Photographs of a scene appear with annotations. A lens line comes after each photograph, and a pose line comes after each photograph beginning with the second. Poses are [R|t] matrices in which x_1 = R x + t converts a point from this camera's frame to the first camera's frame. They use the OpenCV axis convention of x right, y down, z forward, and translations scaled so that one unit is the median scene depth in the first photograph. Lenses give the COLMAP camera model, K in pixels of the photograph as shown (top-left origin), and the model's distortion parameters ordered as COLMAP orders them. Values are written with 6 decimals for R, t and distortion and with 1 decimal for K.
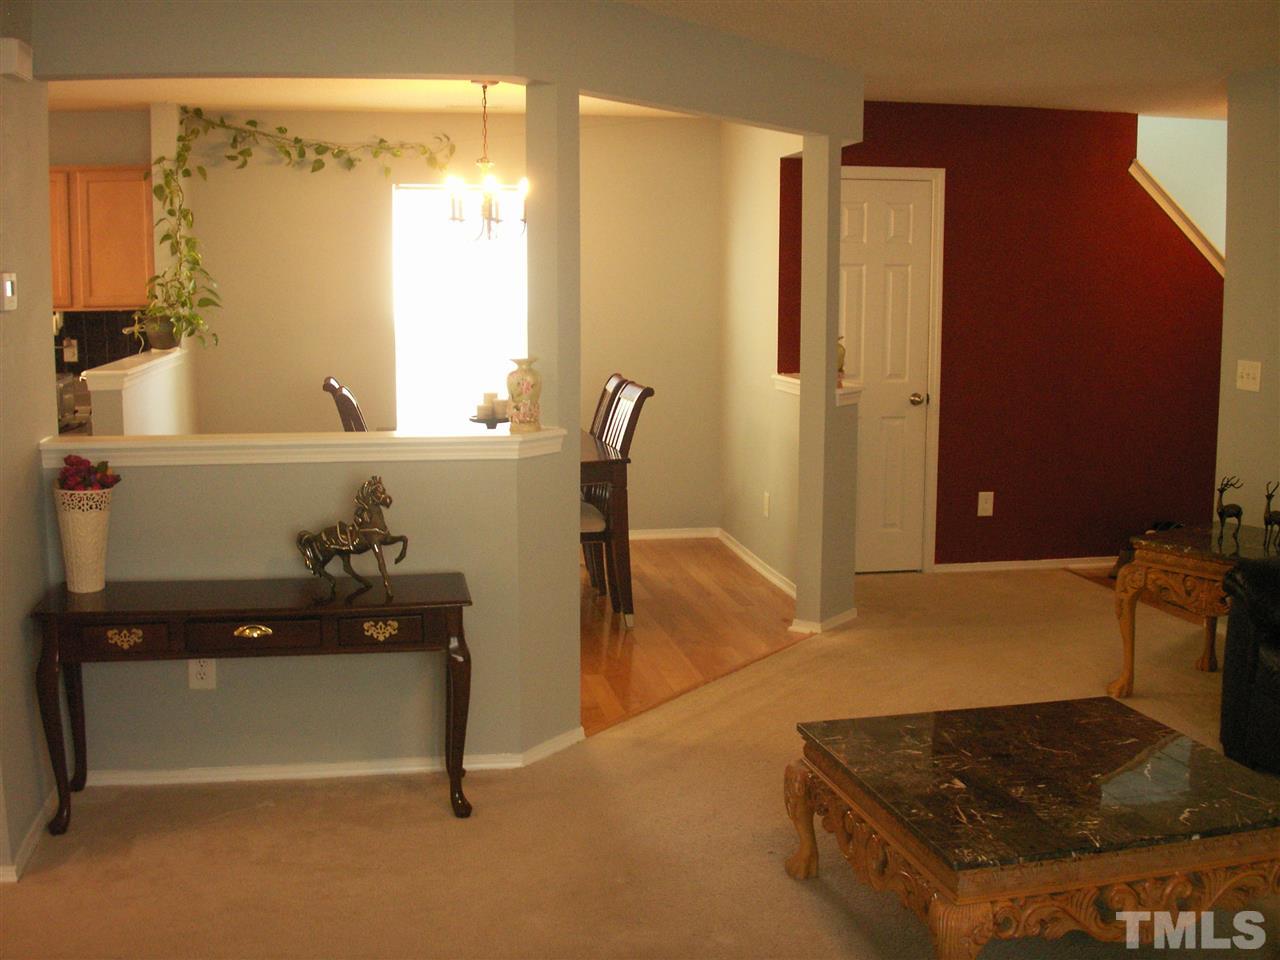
lens RADIAL K [[1421.5, 0, 640.8], [0, 1421.5, 470.5], [0, 0, 1]] dist [-0.124892, 0.000000]
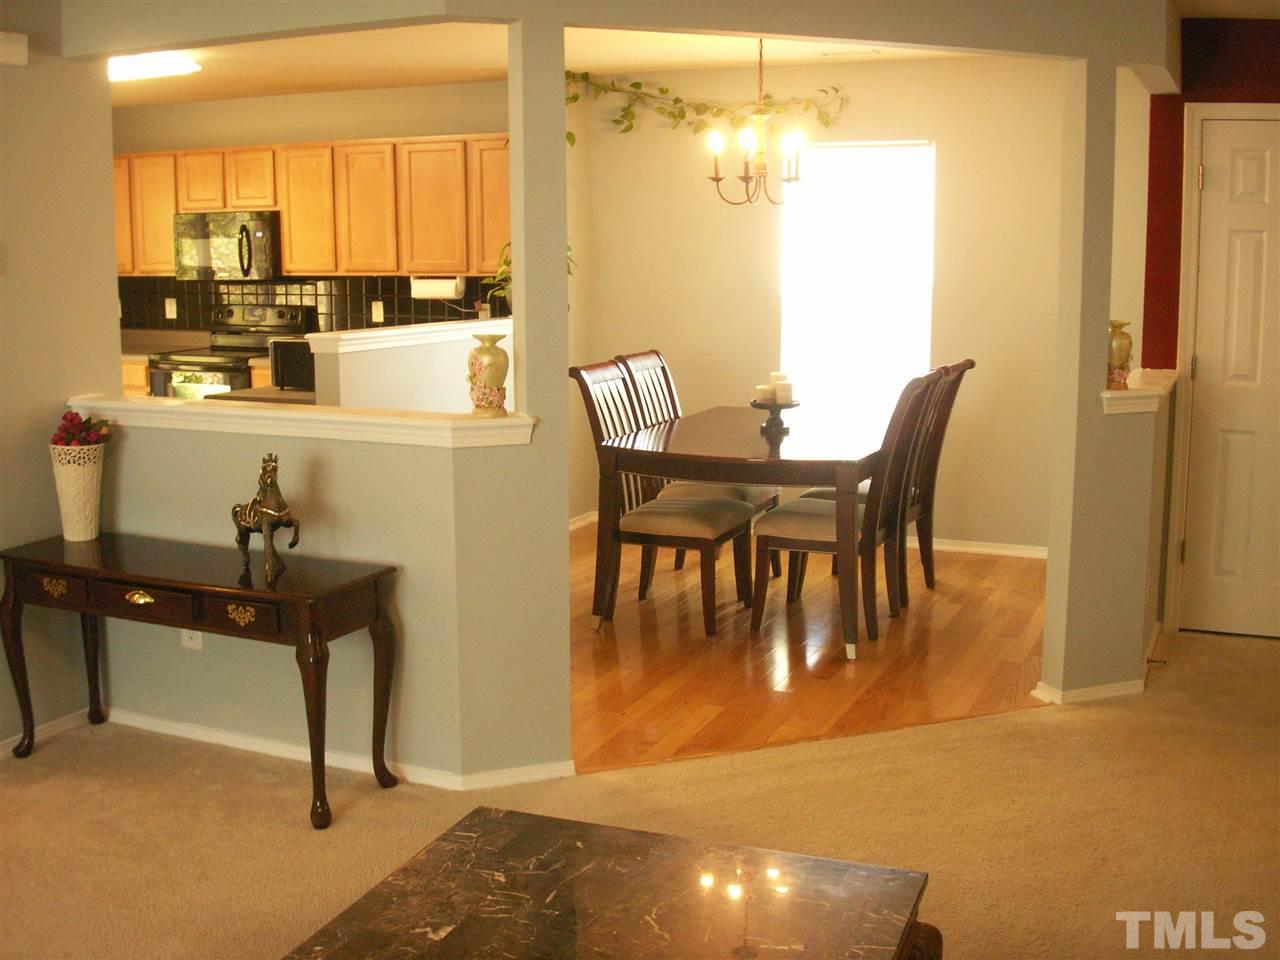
lens RADIAL K [[1421.5, 0, 640.5], [0, 1421.5, 486.7], [0, 0, 1]] dist [-0.124892, 0.000000]
pose [[0.818729, 0.091277, -0.566878, 0.399569], [-0.074156, 0.995824, 0.053243, -0.030879], [0.569371, -0.001554, 0.822079, 0.262514]]
